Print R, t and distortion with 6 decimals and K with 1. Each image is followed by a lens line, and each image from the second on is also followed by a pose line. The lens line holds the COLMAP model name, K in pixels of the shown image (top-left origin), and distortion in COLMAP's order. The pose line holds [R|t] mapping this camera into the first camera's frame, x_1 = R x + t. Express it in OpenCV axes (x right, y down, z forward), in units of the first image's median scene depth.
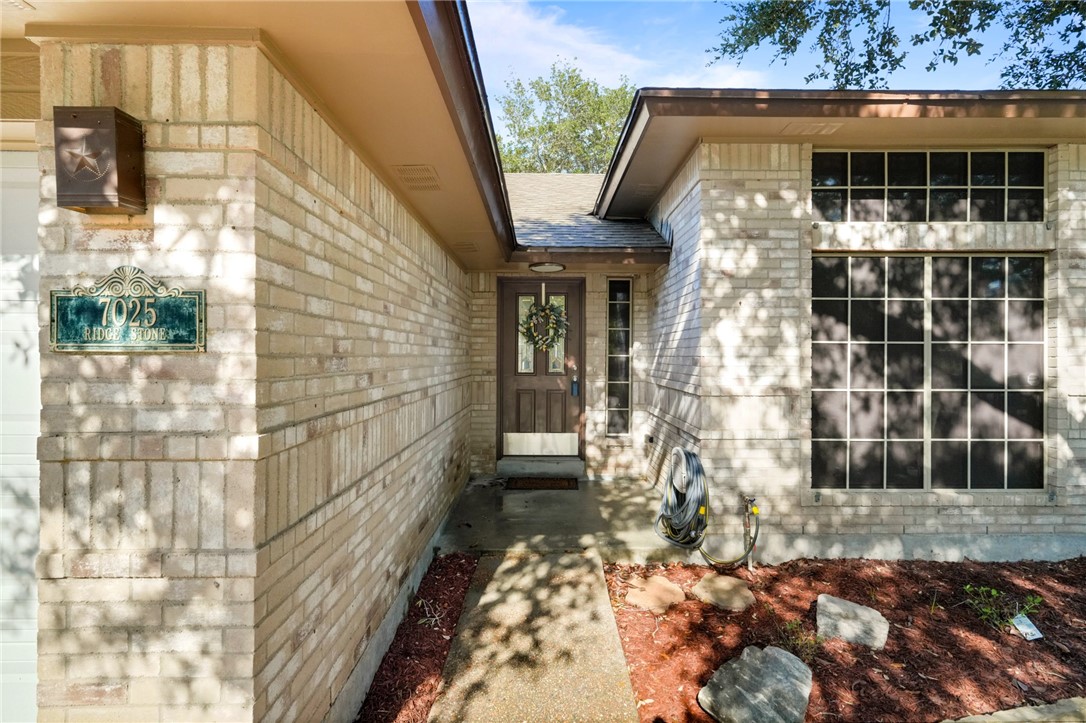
lens RADIAL K [[585.1, 0, 543.0], [0, 585.1, 361.5], [0, 0, 1]] dist [-0.016801, -0.000124]
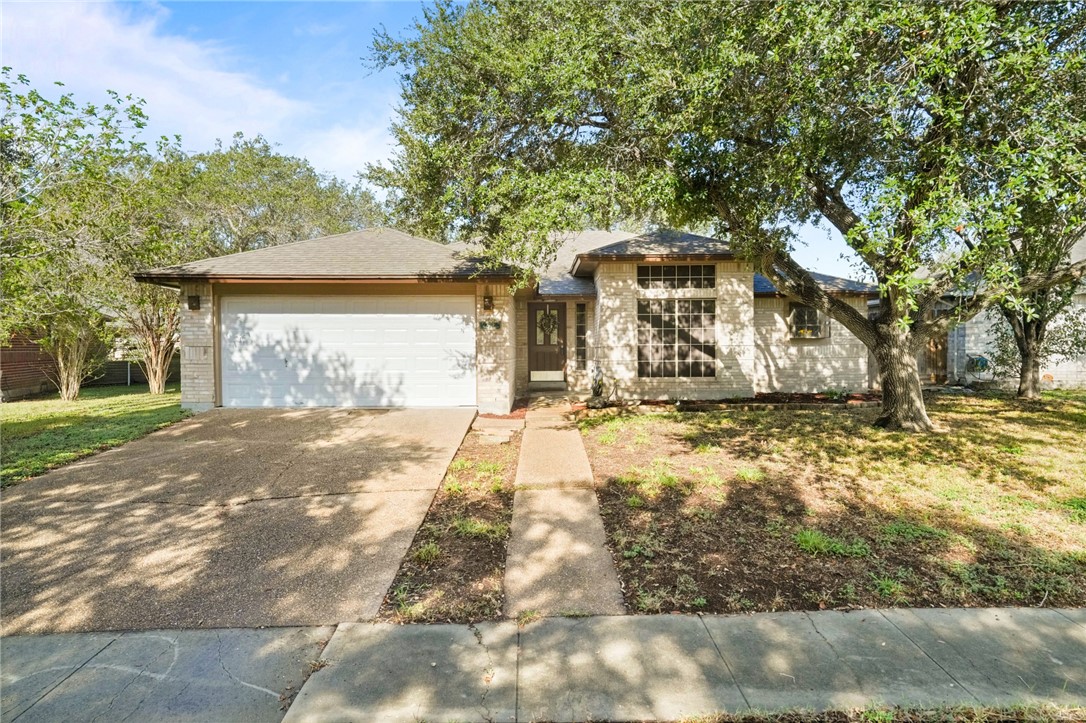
lens RADIAL K [[700.4, 0, 543.0], [0, 700.4, 361.5], [0, 0, 1]] dist [0.001199, 0.000237]
pose [[0.999949, -0.007949, 0.006269, -0.057782], [0.007947, 0.999968, 0.000417, 0.127223], [-0.006272, -0.000367, 0.999980, -2.639677]]
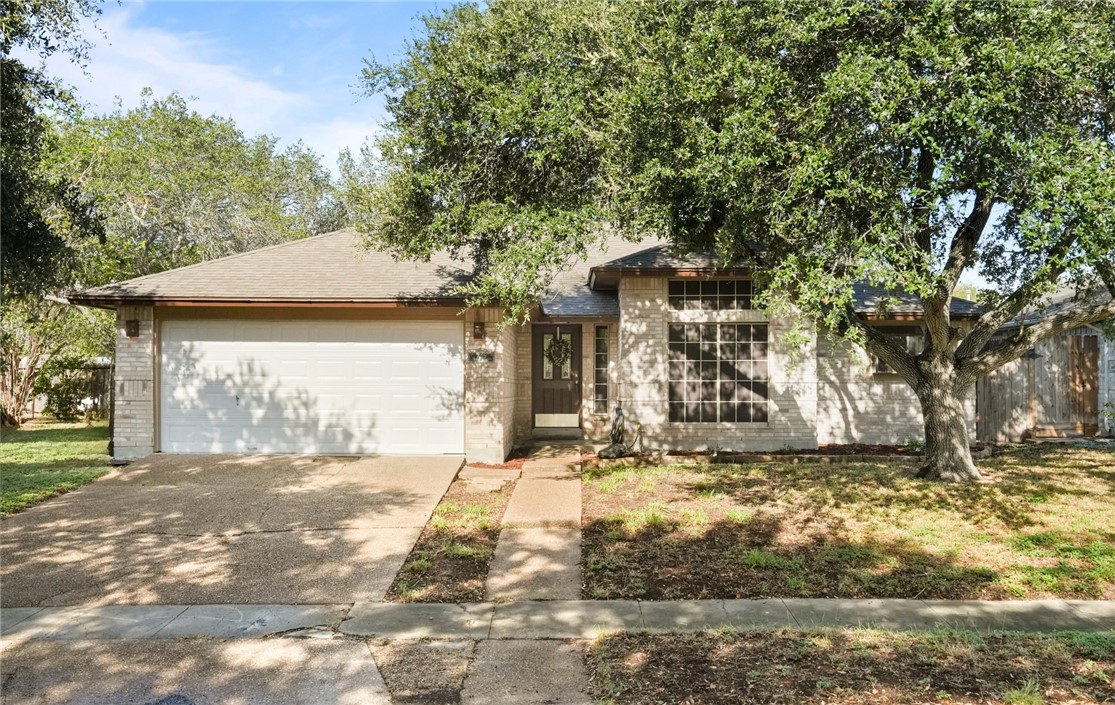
lens RADIAL K [[1203.0, 0, 553.7], [0, 1203.0, 353.4], [0, 0, 1]] dist [0.006505, -0.001700]
pose [[0.999894, -0.001232, -0.014487, 0.057429], [0.000637, 0.999159, -0.041009, 0.134961], [0.014525, 0.040995, 0.999054, -3.937391]]
